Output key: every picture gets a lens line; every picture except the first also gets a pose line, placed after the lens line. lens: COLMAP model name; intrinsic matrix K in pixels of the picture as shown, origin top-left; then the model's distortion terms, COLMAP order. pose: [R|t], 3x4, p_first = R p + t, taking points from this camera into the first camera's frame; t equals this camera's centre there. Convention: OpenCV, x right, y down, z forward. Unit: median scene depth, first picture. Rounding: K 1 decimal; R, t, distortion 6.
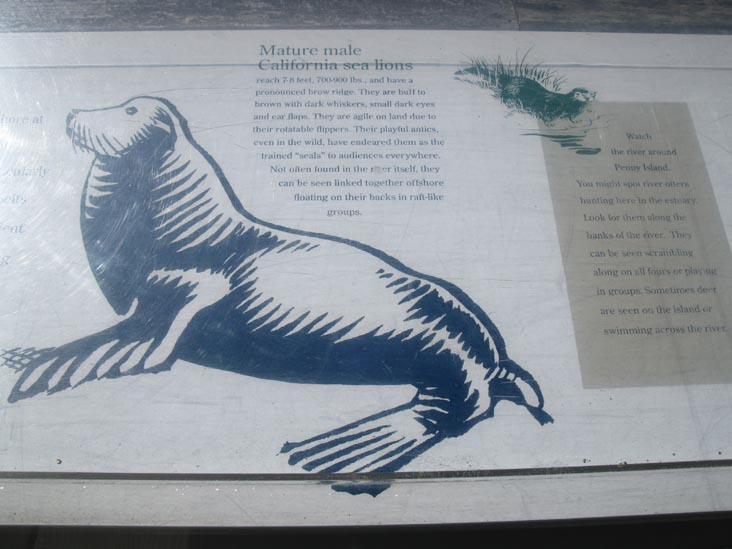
lens RADIAL K [[773.2, 0, 366.0], [0, 773.2, 274.5], [0, 0, 1]] dist [-0.187213, 0.205875]
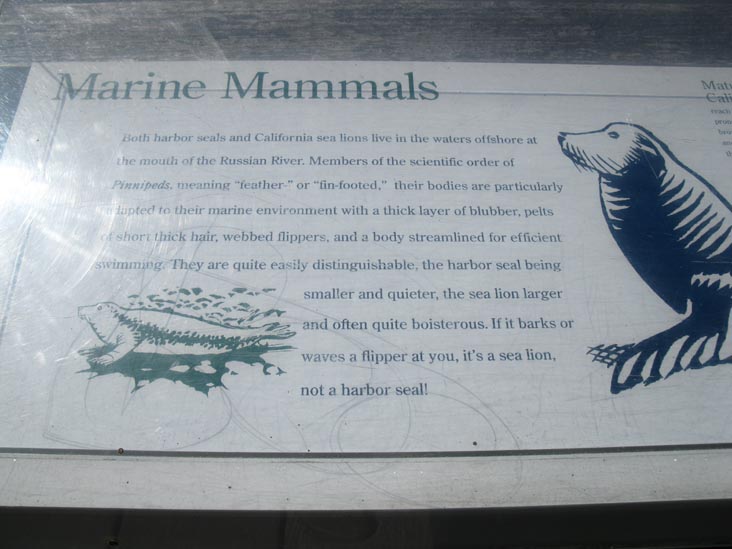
lens RADIAL K [[773.2, 0, 366.0], [0, 773.2, 274.5], [0, 0, 1]] dist [-0.187213, 0.205875]
pose [[0.999896, -0.008007, 0.012031, -0.756723], [0.008734, 0.998061, -0.061621, 0.056570], [-0.011514, 0.061719, 0.998027, -0.092402]]
